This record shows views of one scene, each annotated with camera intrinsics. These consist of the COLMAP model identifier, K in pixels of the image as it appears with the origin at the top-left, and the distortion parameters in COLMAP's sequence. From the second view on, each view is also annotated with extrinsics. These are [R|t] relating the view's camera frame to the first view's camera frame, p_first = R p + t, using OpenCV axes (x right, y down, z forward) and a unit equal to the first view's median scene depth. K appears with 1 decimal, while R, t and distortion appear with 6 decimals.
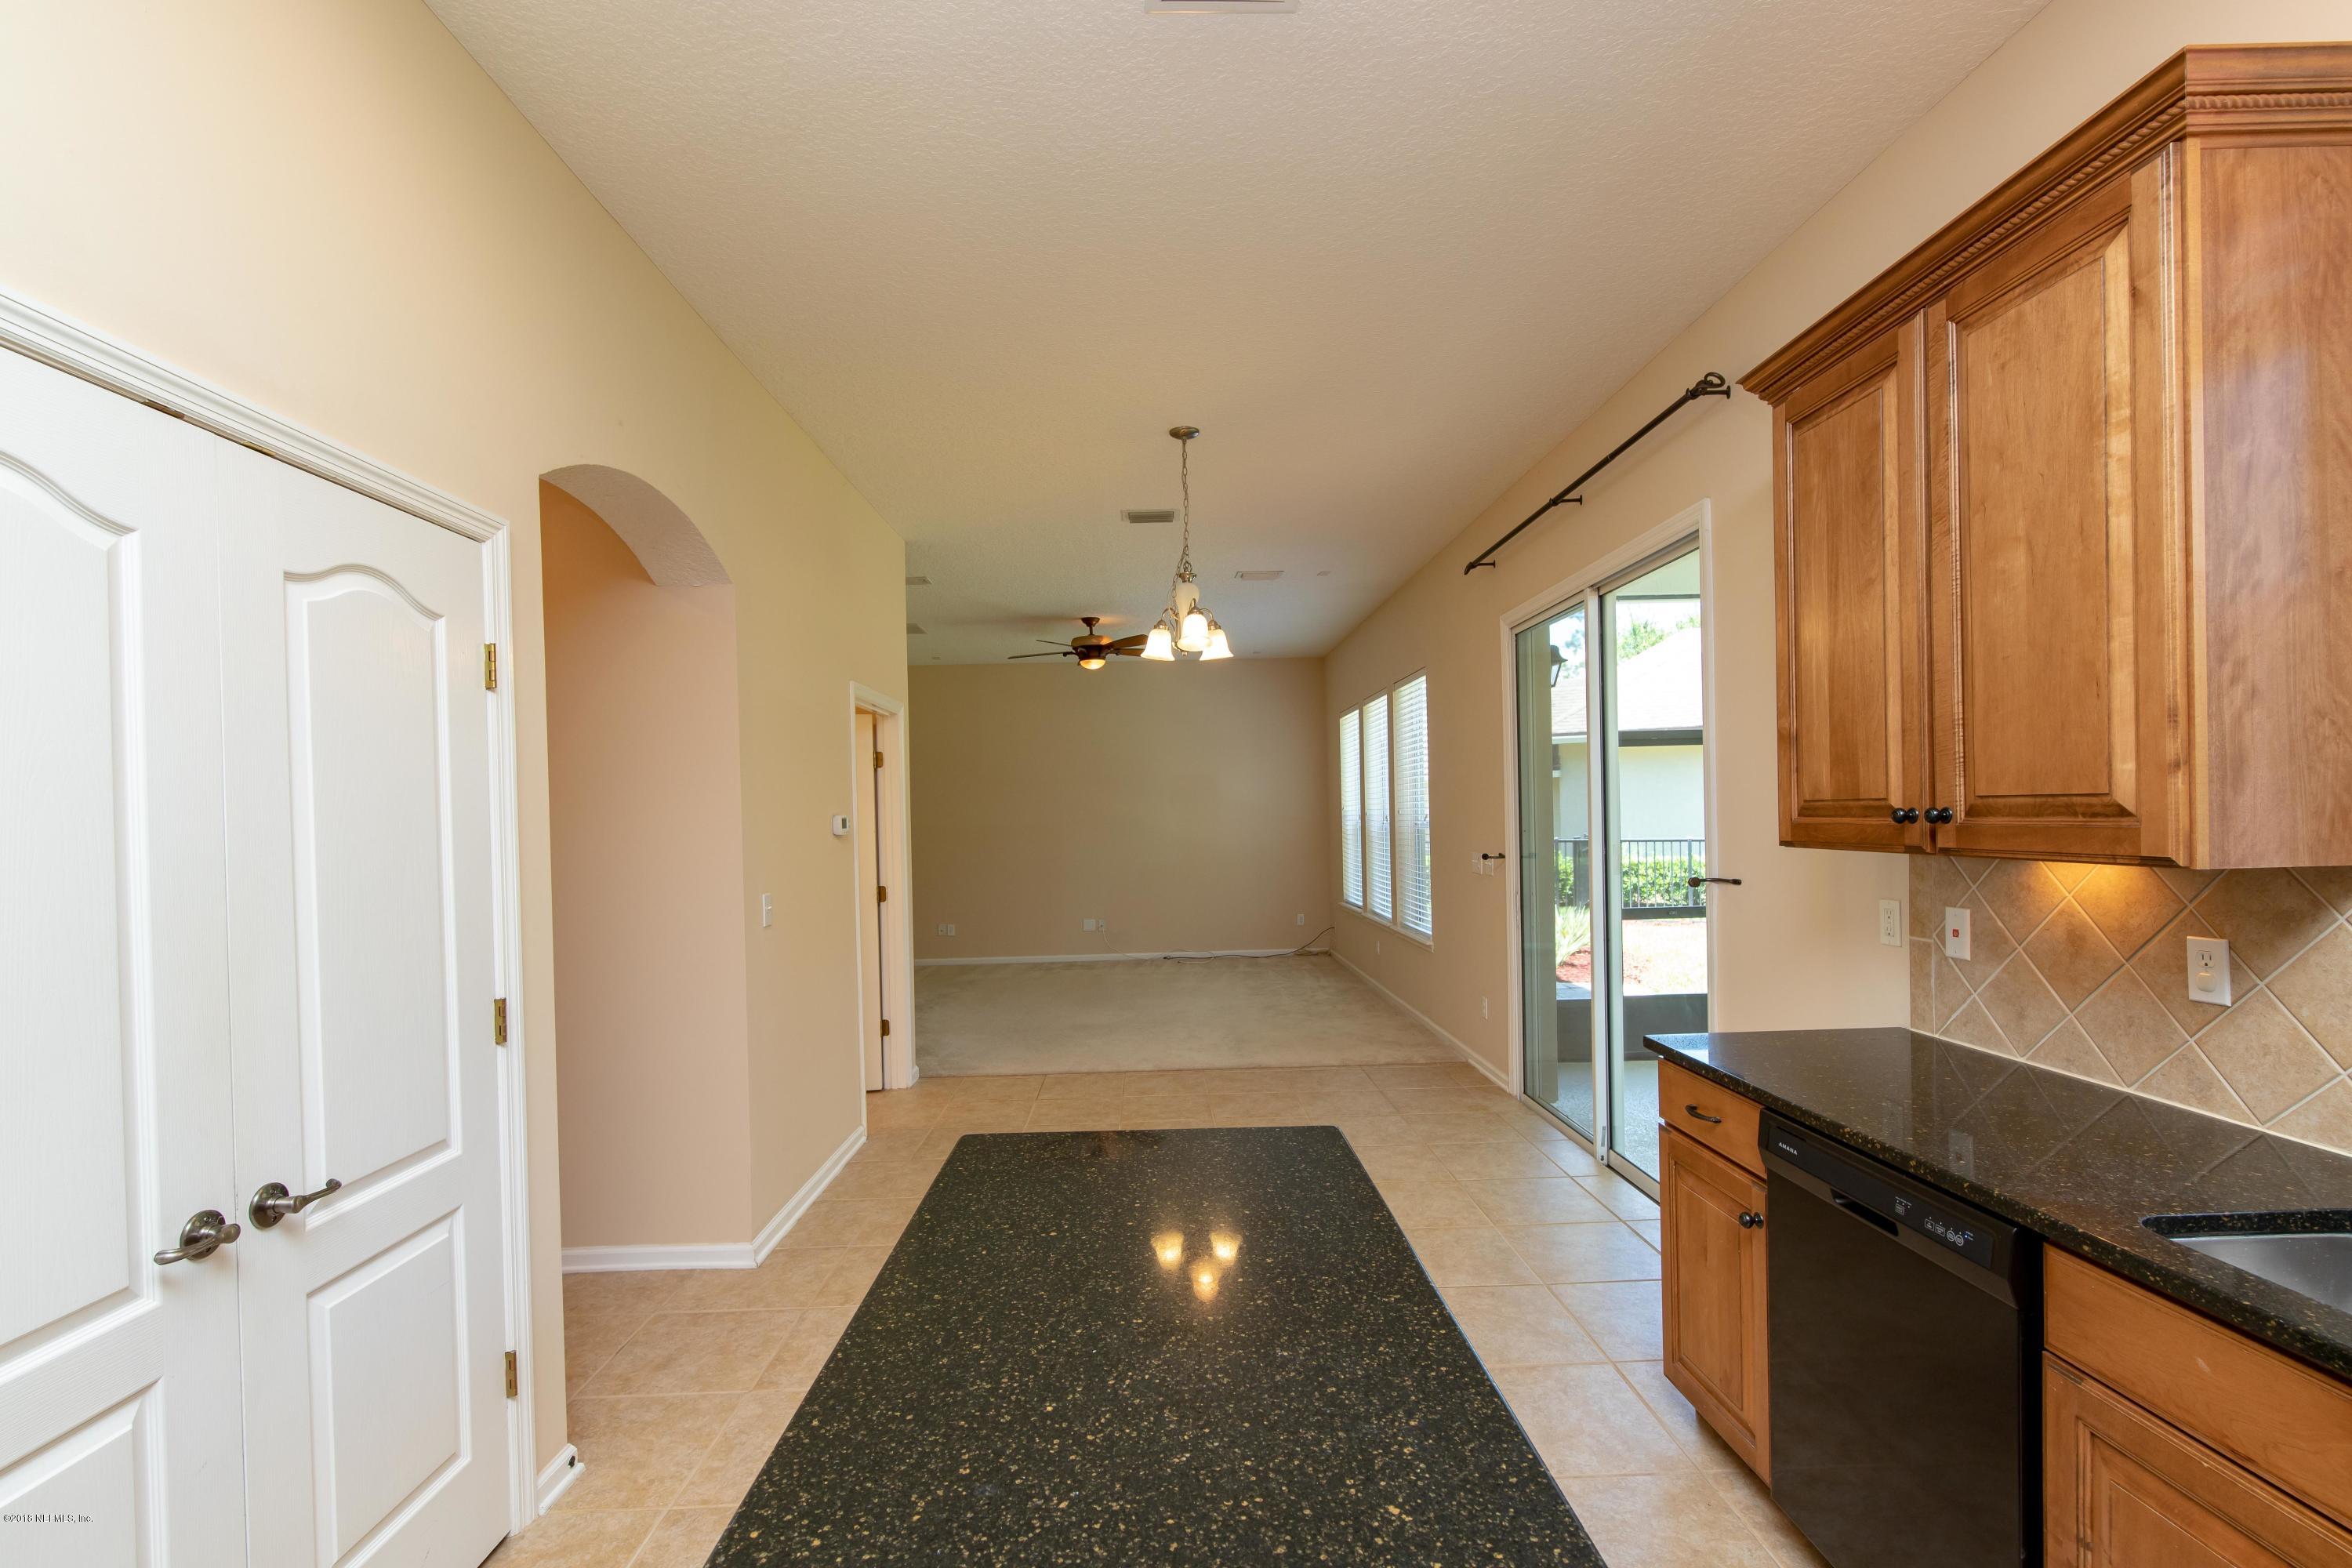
lens RADIAL K [[1035.9, 0, 1181.4], [0, 1035.9, 823.1], [0, 0, 1]] dist [0.000290, -0.000312]
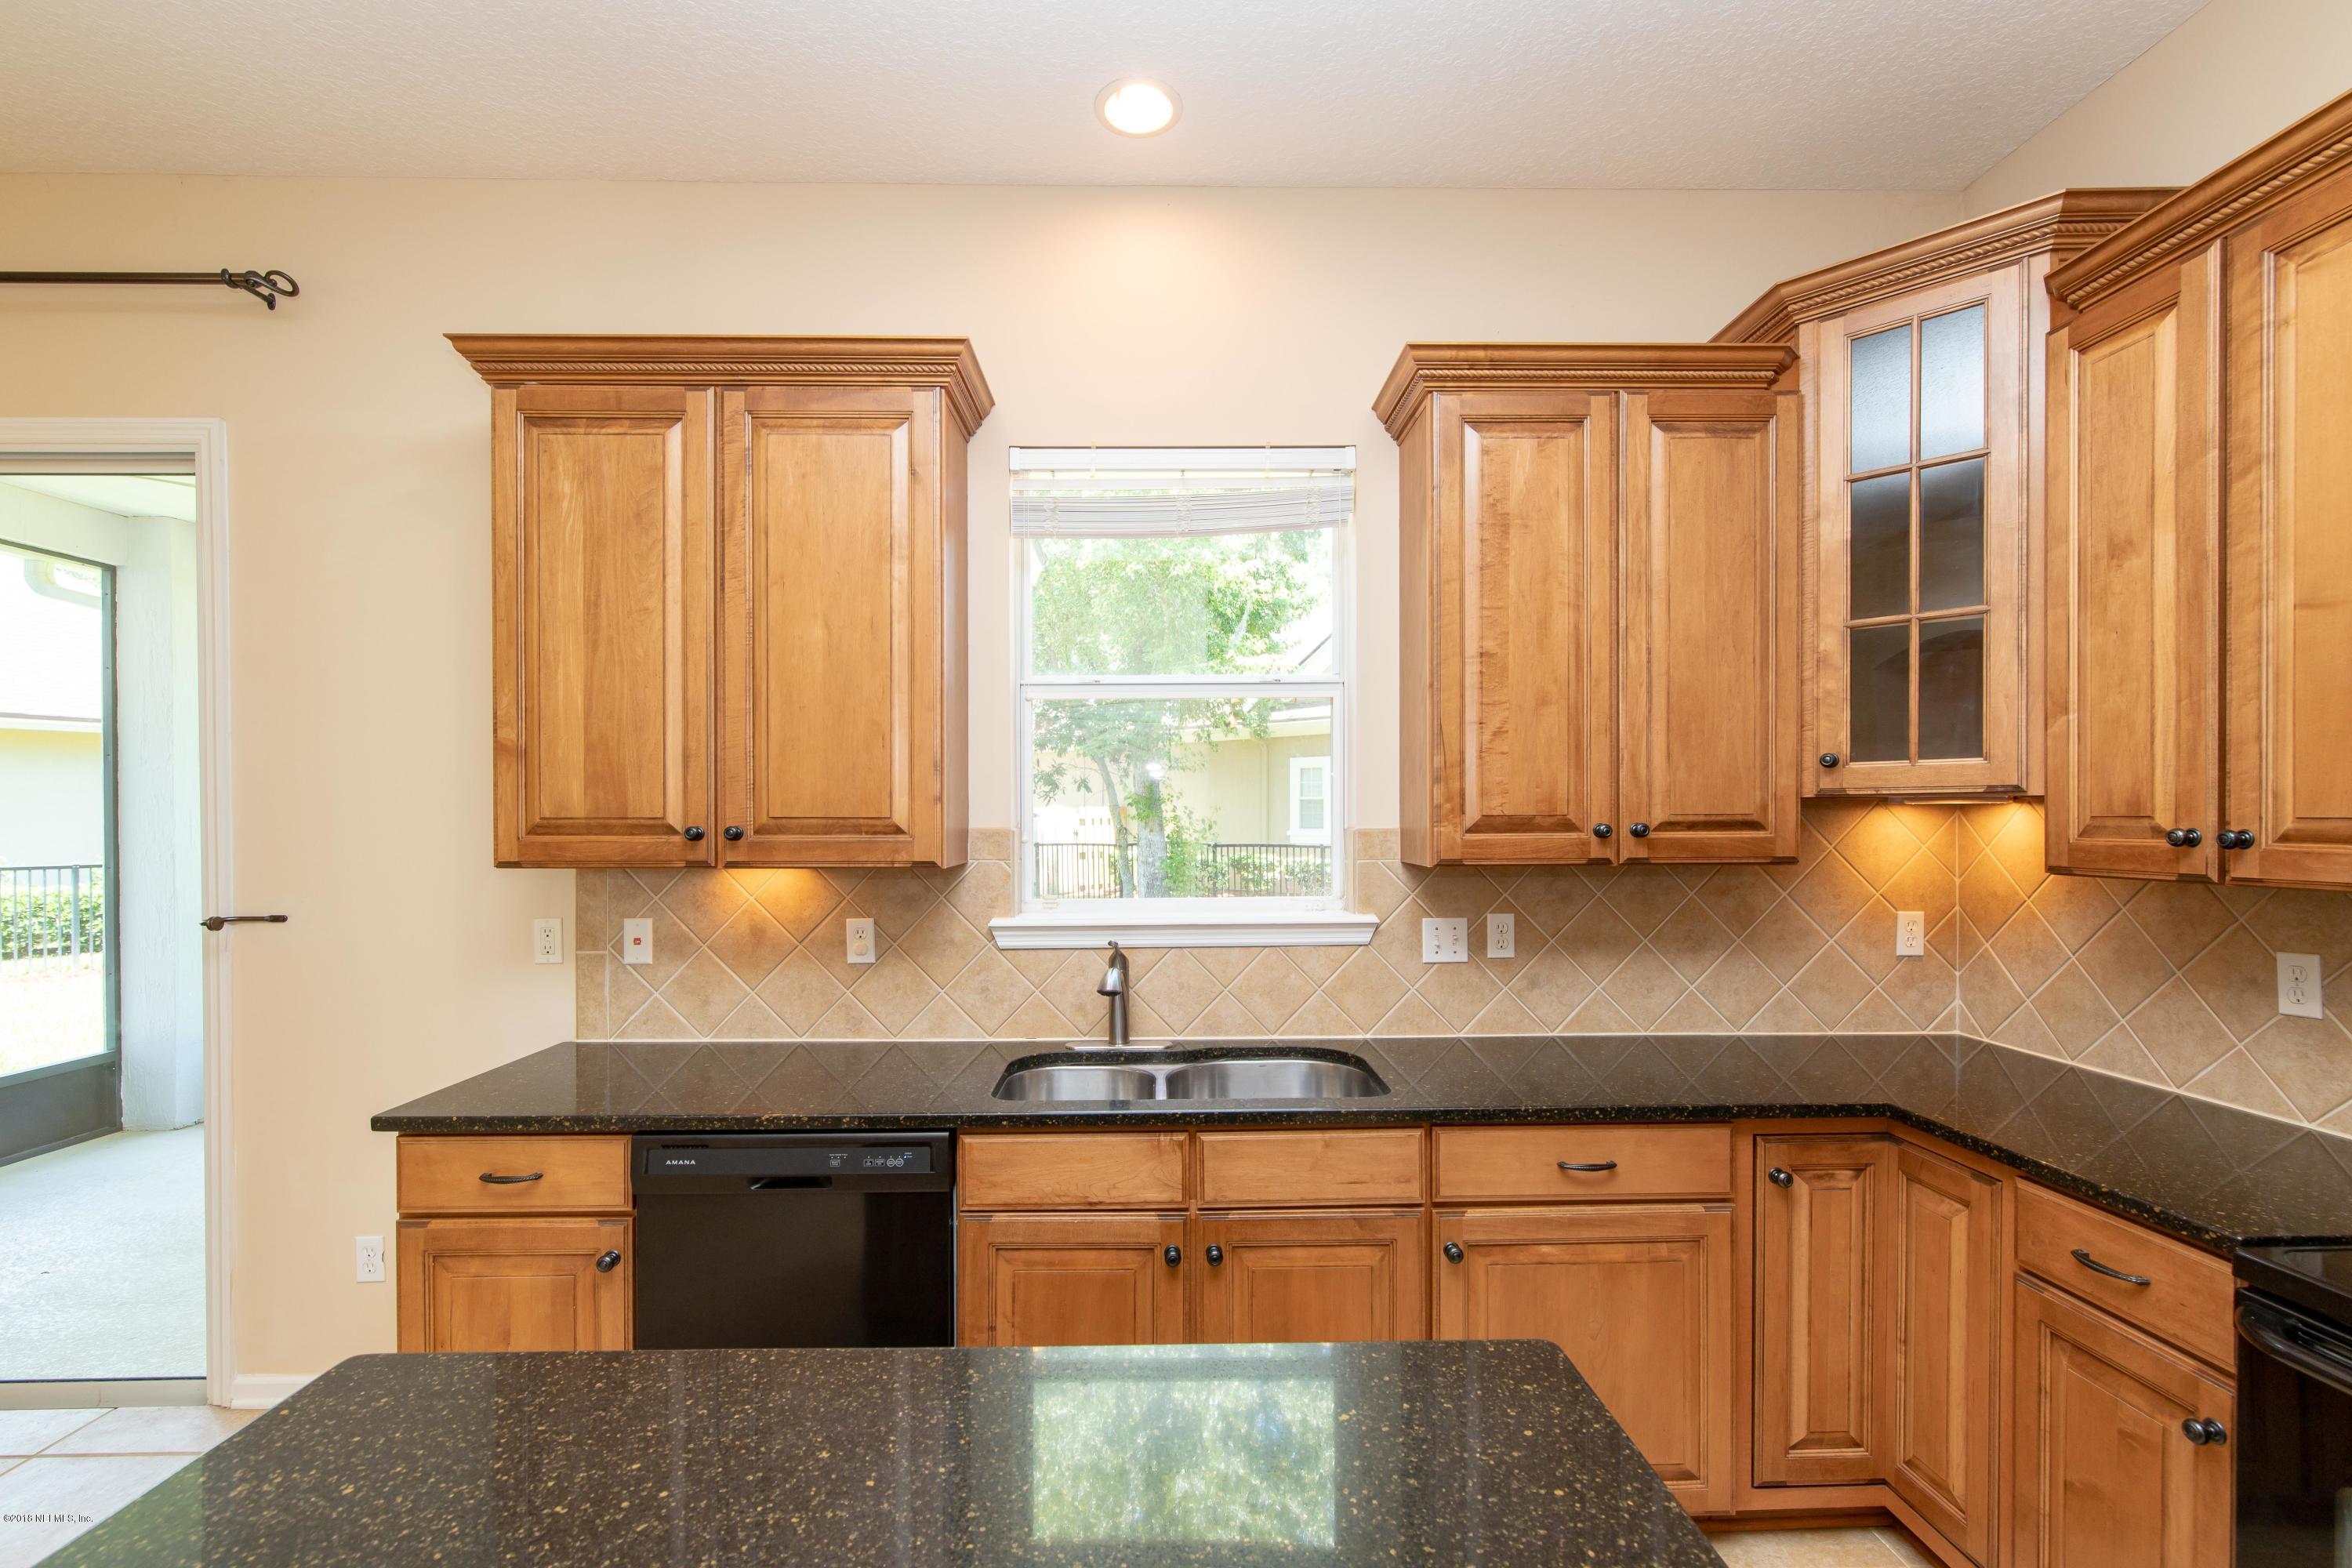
lens RADIAL K [[1035.9, 0, 1181.4], [0, 1035.9, 823.1], [0, 0, 1]] dist [0.000290, -0.000312]
pose [[0.006531, 0.015017, 0.999866, -0.399958], [0.009748, 0.999839, -0.015081, 0.003489], [-0.999931, 0.009845, 0.006383, 0.474032]]
